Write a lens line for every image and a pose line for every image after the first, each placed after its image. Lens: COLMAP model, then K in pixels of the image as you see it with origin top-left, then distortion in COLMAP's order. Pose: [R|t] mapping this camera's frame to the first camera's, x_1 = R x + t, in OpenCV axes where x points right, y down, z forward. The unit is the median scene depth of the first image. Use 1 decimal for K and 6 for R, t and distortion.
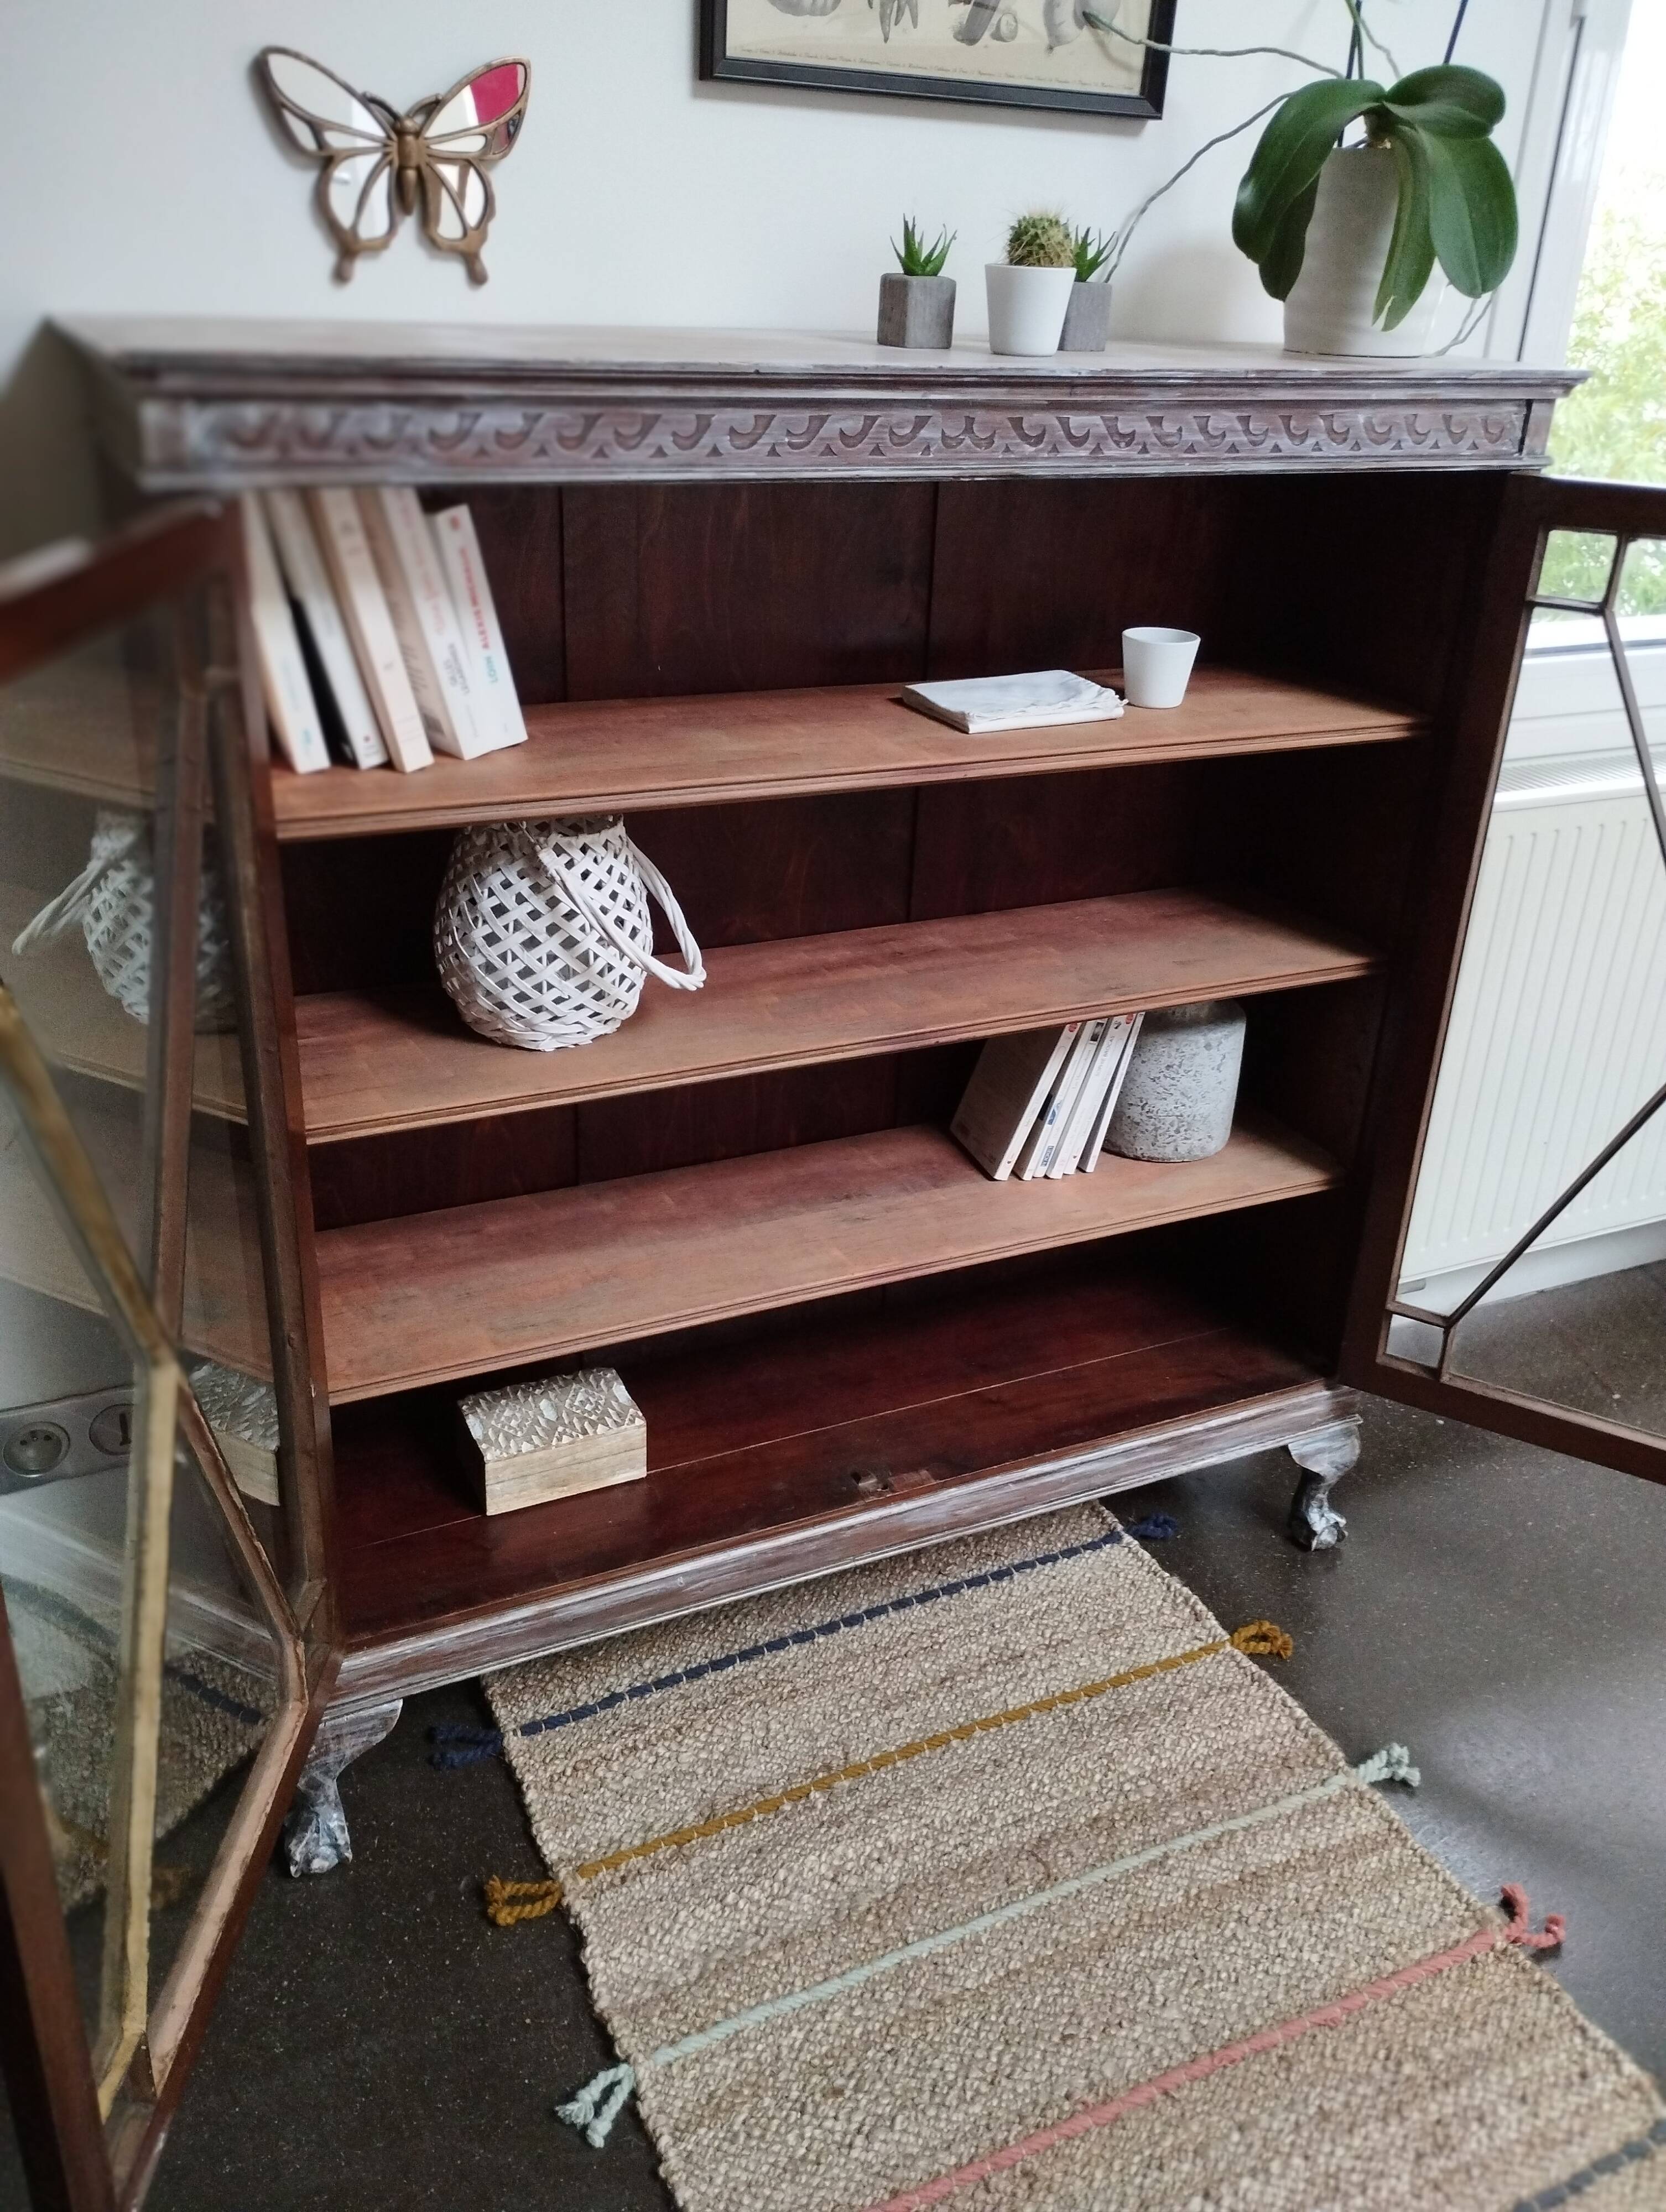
lens RADIAL K [[1823.2, 0, 834.6], [0, 1823.2, 1098.0], [0, 0, 1]] dist [0.082222, -0.109027]
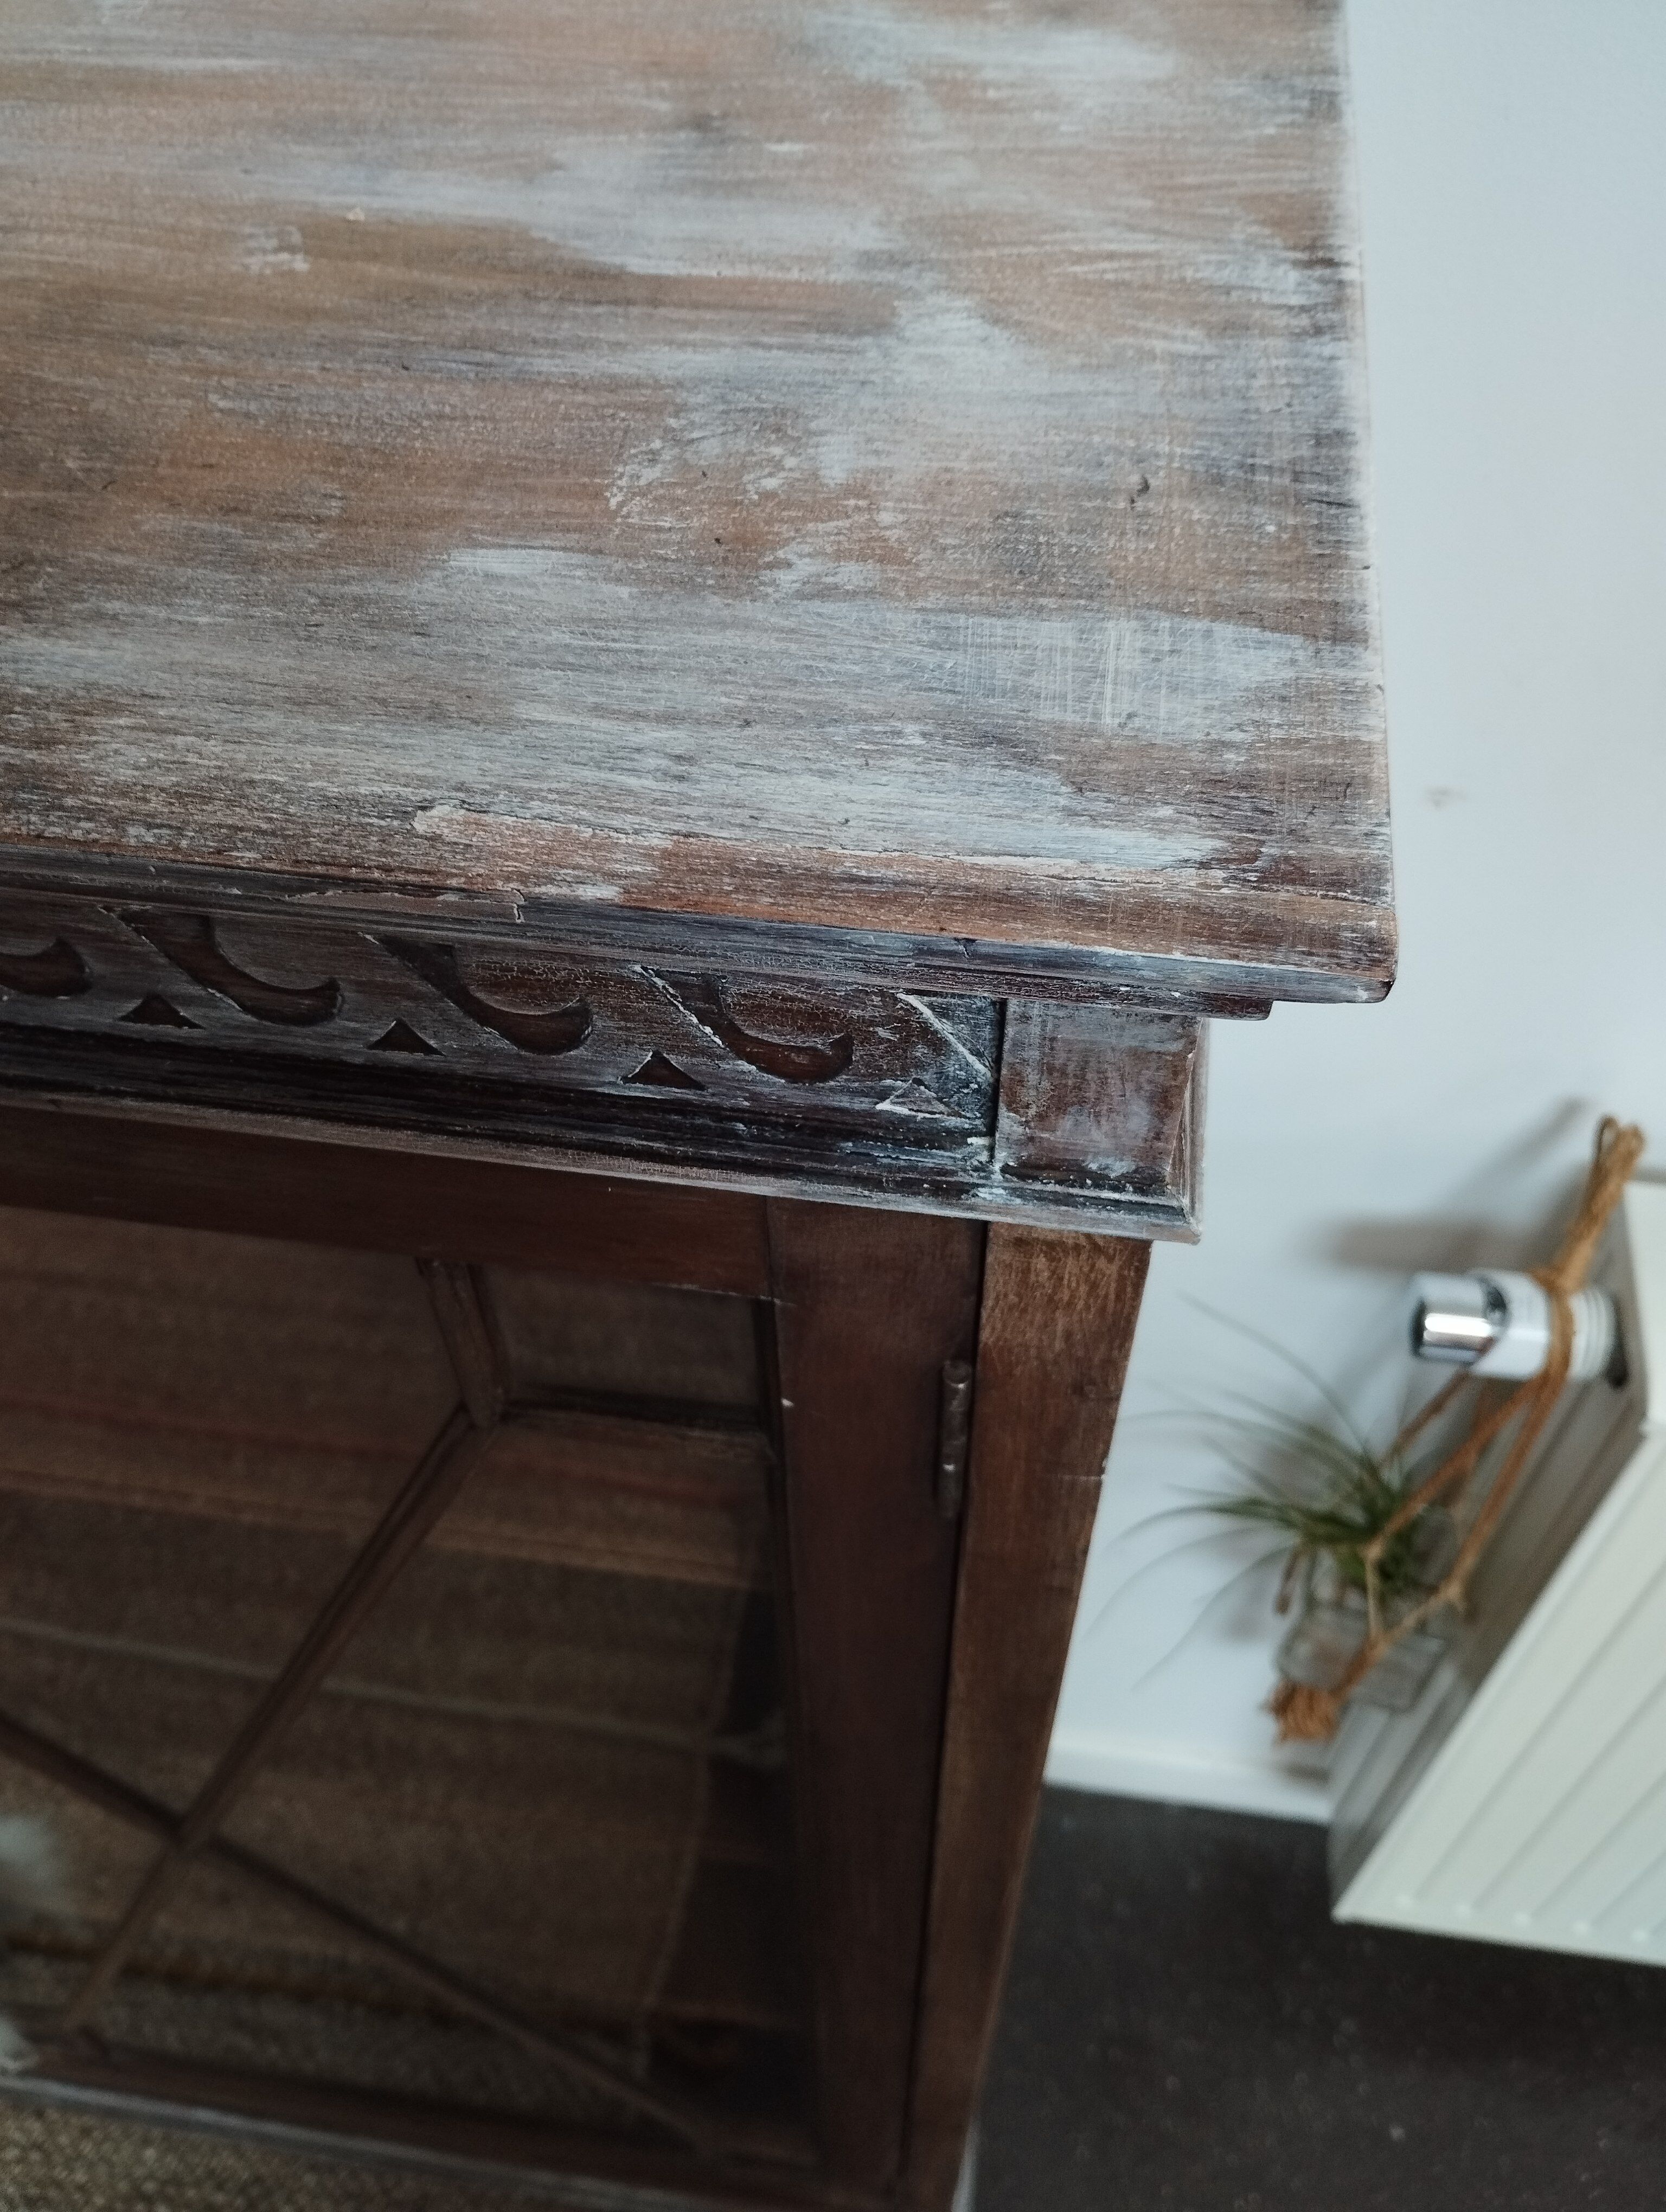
lens RADIAL K [[1847.6, 0, 838.4], [0, 1847.6, 1100.6], [0, 0, 1]] dist [0.076966, -0.102220]
pose [[0.817752, 0.409587, -0.404375, 0.467914], [-0.201260, 0.861697, 0.465803, -0.472027], [0.539236, -0.299527, 0.787088, 0.922971]]
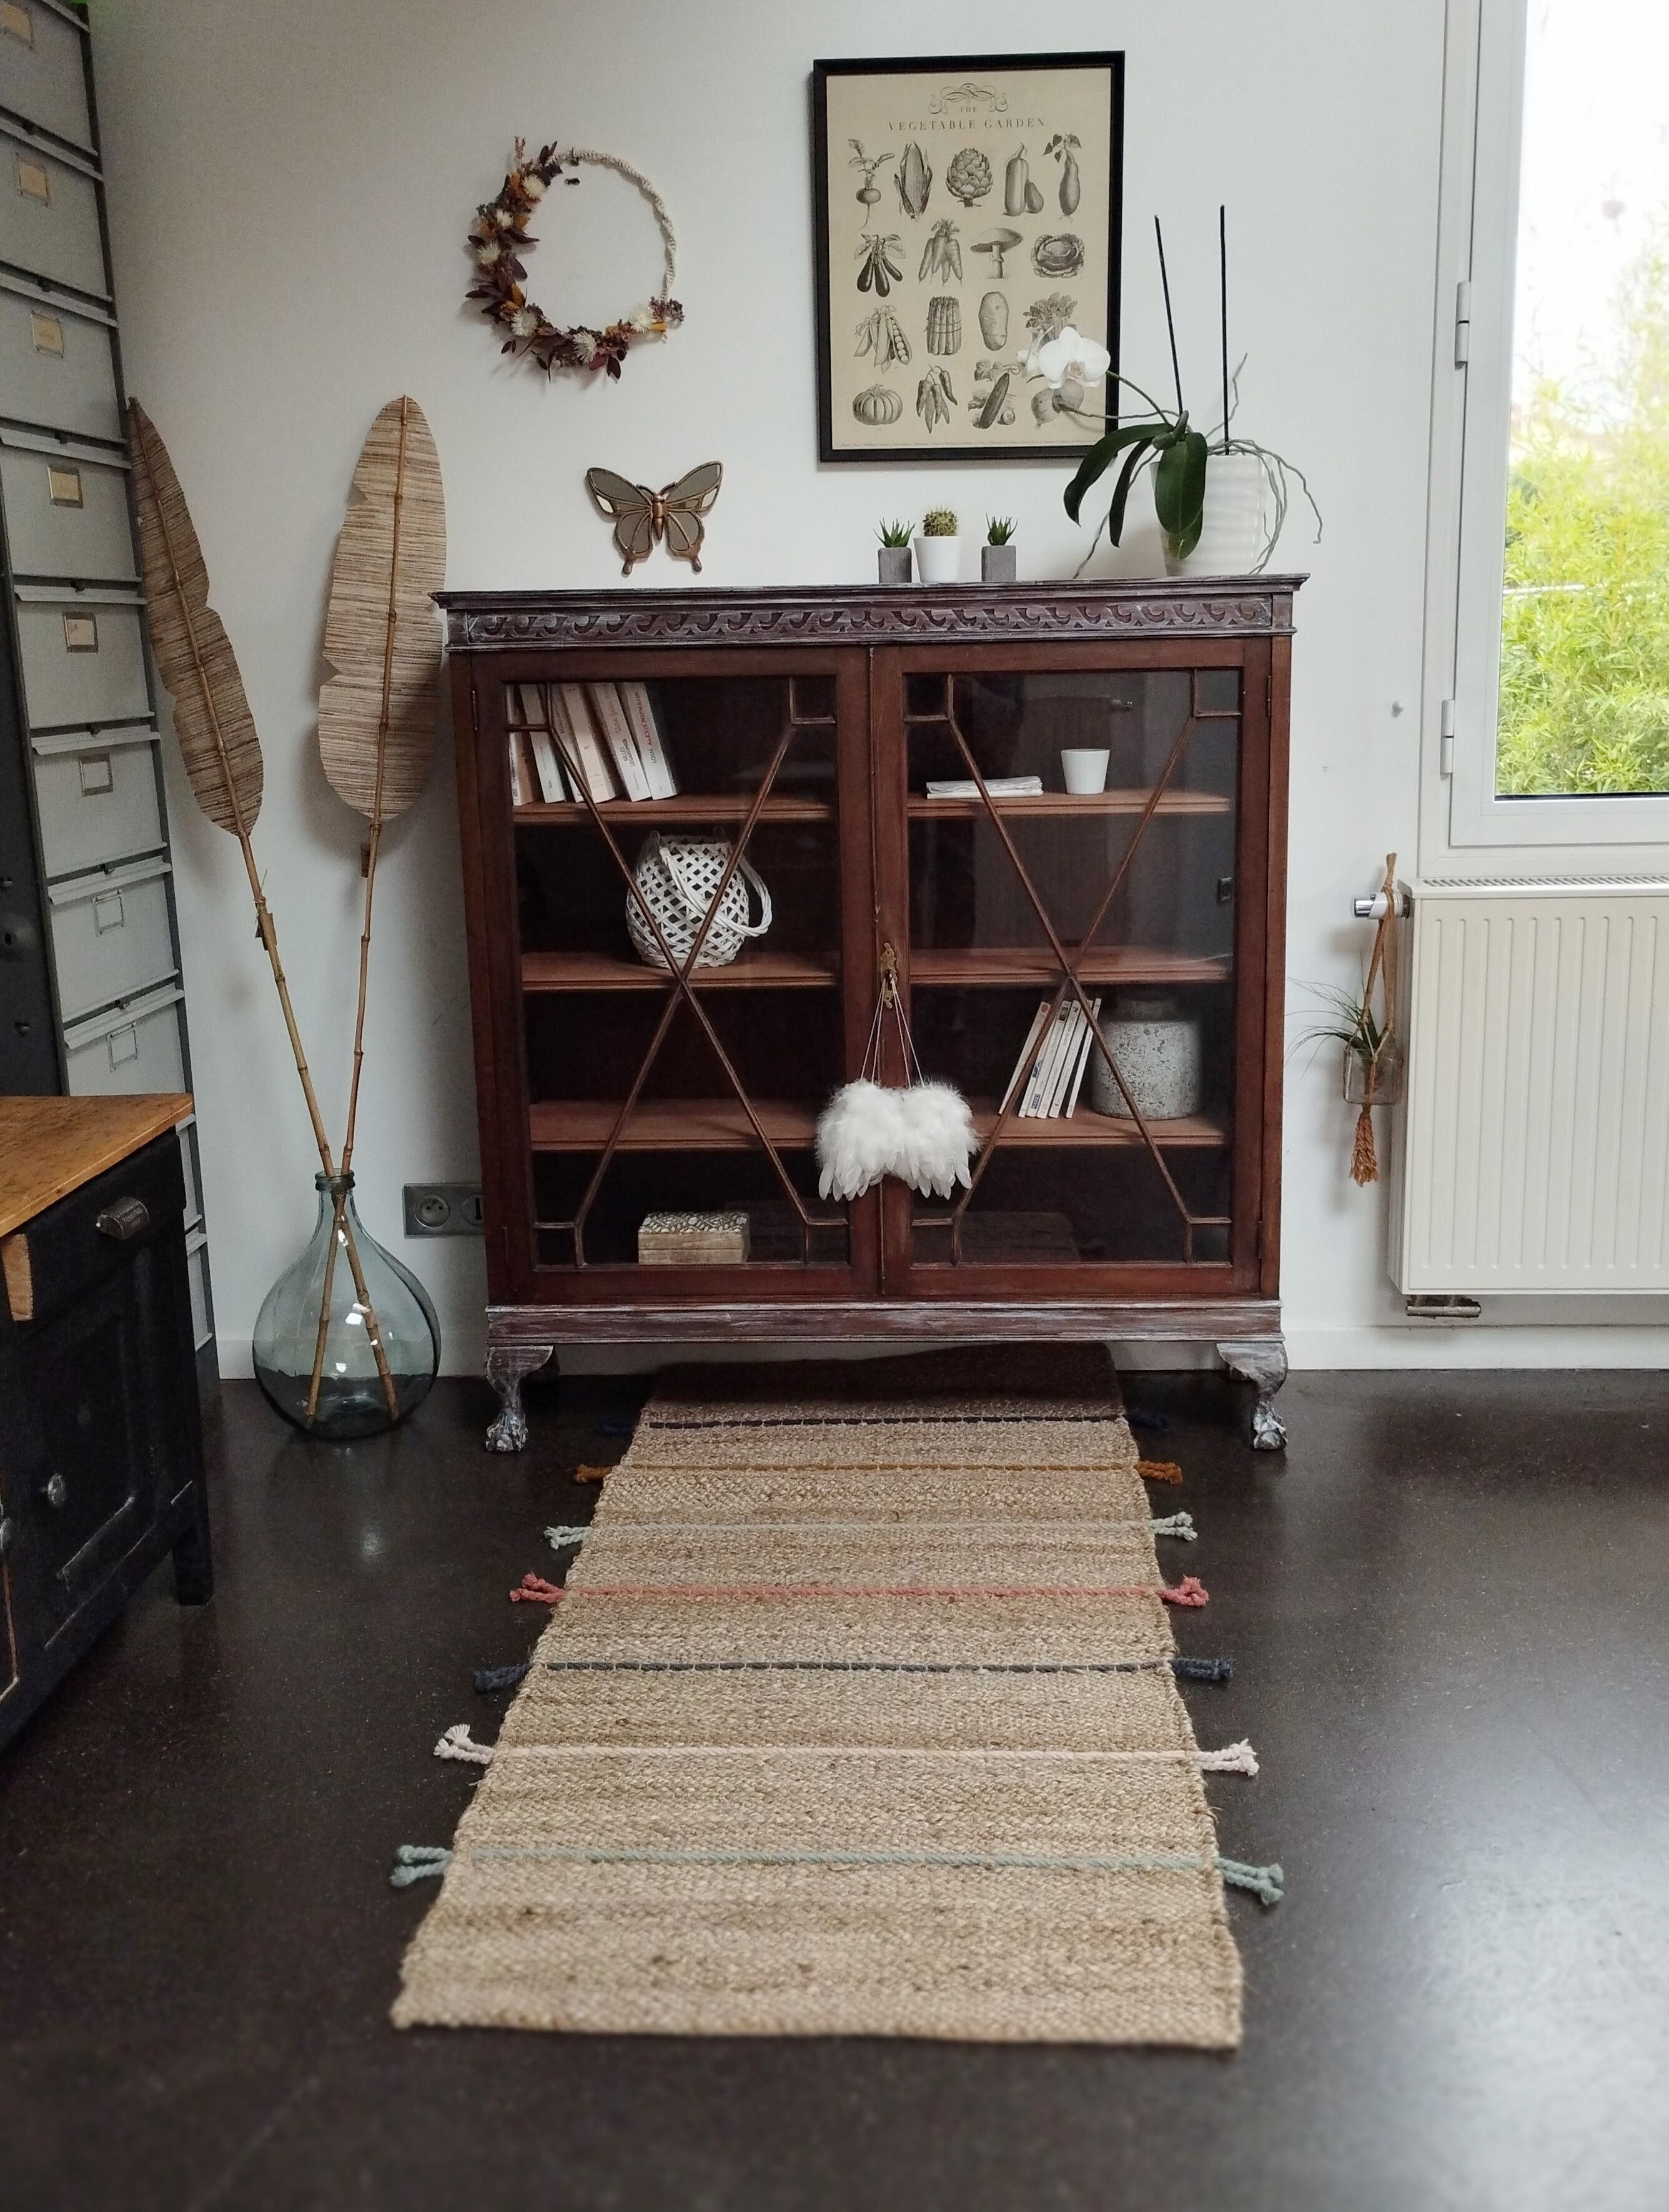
lens RADIAL K [[2061.1, 0, 883.8], [0, 2061.1, 1043.2], [0, 0, 1]] dist [0.090794, -0.145284]
pose [[0.882081, 0.031353, -0.470054, 0.998111], [-0.147018, 0.966272, -0.211434, 0.450555], [0.447571, 0.255608, 0.856939, -0.615072]]
